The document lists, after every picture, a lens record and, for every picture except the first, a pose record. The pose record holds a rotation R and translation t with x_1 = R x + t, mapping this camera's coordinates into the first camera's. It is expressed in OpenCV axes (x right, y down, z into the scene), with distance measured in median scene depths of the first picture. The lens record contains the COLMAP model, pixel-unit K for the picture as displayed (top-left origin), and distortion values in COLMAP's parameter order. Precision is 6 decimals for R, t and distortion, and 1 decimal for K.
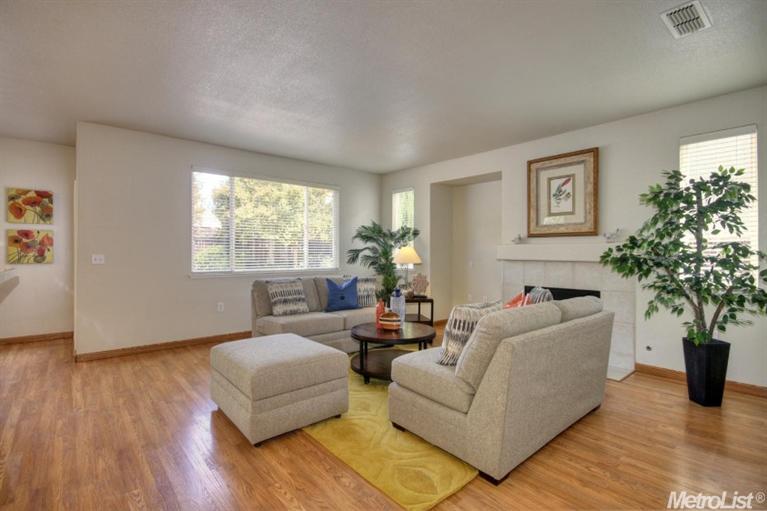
lens RADIAL K [[361.6, 0, 383.5], [0, 361.6, 255.5], [0, 0, 1]] dist [-0.003561, -0.000626]
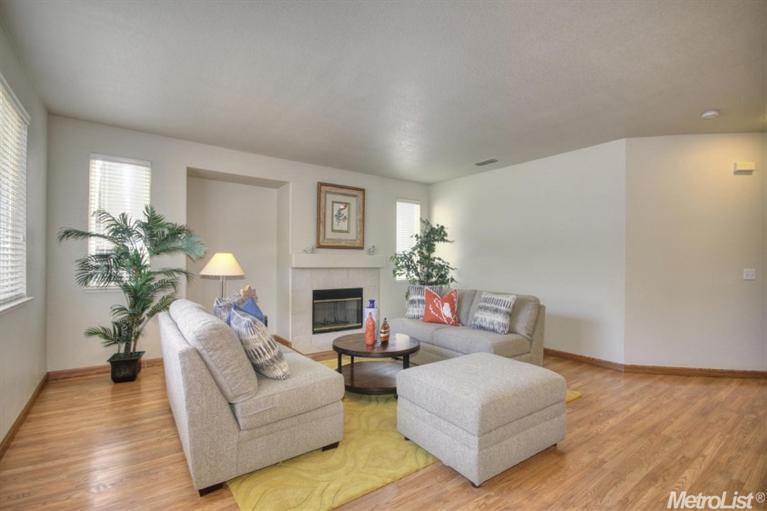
lens RADIAL K [[361.6, 0, 383.5], [0, 361.6, 255.5], [0, 0, 1]] dist [-0.003561, -0.000626]
pose [[0.085156, 0.016338, 0.996234, -0.789518], [0.003142, 0.999856, -0.016666, -0.006348], [-0.996363, 0.004549, 0.085093, 0.745558]]
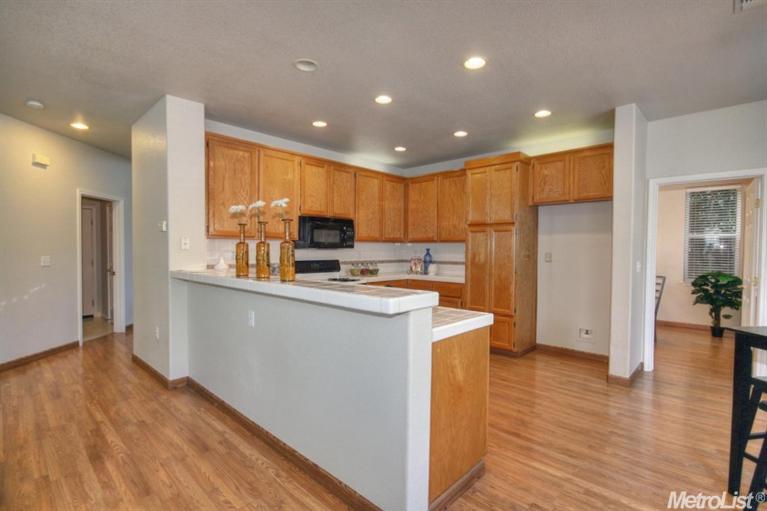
lens RADIAL K [[361.6, 0, 383.5], [0, 361.6, 255.5], [0, 0, 1]] dist [-0.003561, -0.000626]
pose [[-0.996448, -0.003166, -0.084154, -0.630350], [-0.005381, 0.999645, 0.026105, -0.018693], [0.084041, 0.026465, -0.996111, 0.976513]]
